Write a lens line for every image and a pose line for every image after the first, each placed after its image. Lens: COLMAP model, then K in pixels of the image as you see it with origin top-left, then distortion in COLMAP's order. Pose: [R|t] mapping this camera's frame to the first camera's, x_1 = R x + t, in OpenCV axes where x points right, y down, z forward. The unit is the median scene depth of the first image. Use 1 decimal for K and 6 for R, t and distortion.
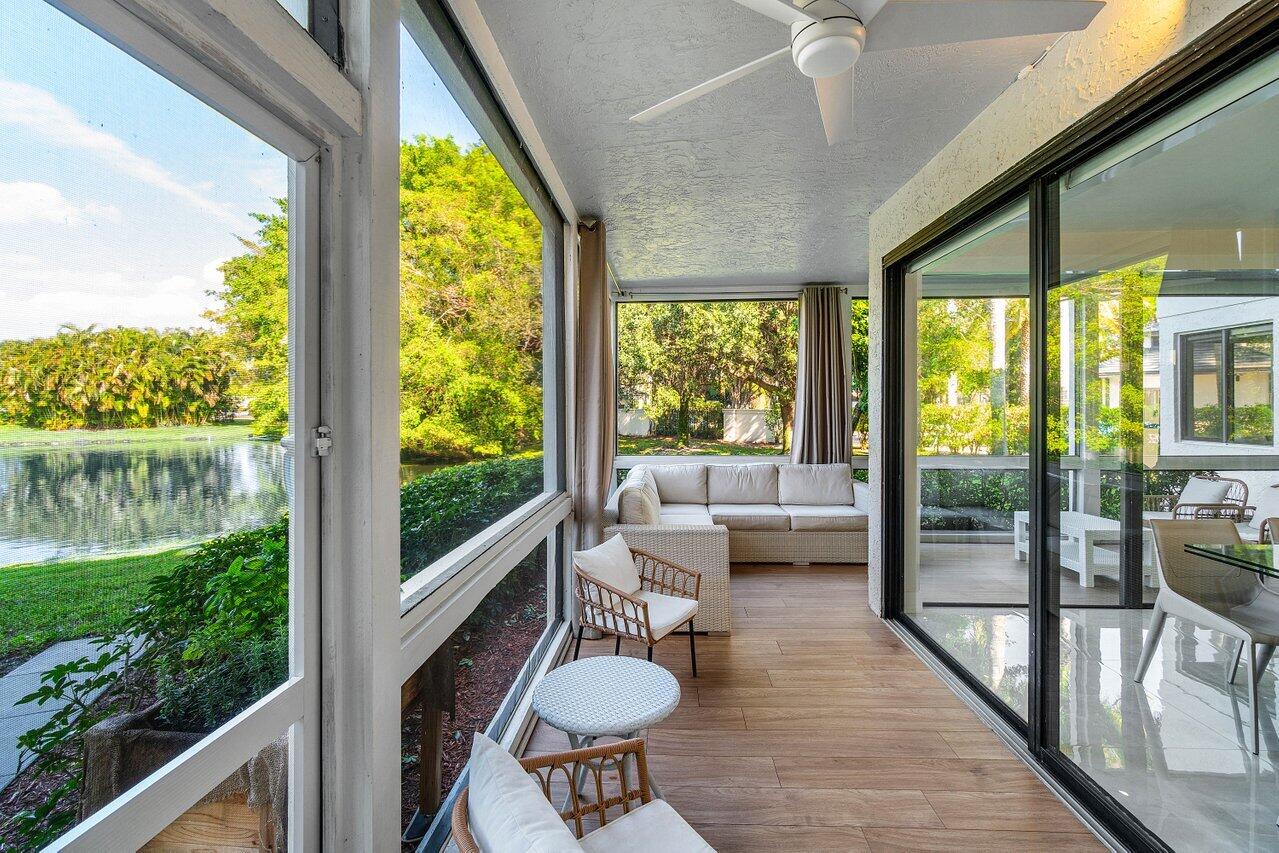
lens RADIAL K [[553.5, 0, 644.6], [0, 553.5, 406.8], [0, 0, 1]] dist [0.002054, 0.000079]
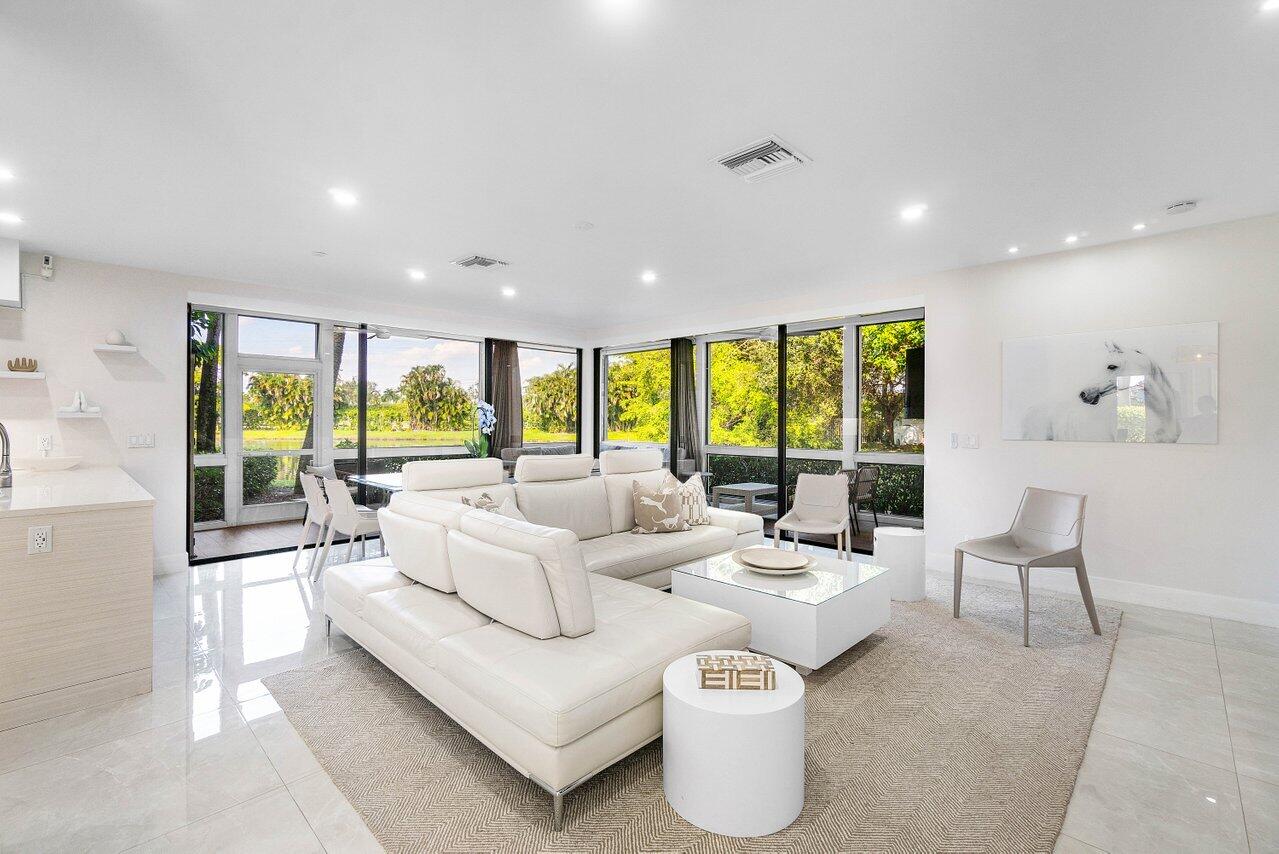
lens RADIAL K [[564.9, 0, 649.5], [0, 564.9, 421.3], [0, 0, 1]] dist [0.010483, -0.001973]
pose [[0.762257, 0.008397, -0.647220, 0.164548], [-0.006459, 0.999965, 0.005367, -0.001449], [0.647242, 0.000089, 0.762284, -0.026690]]
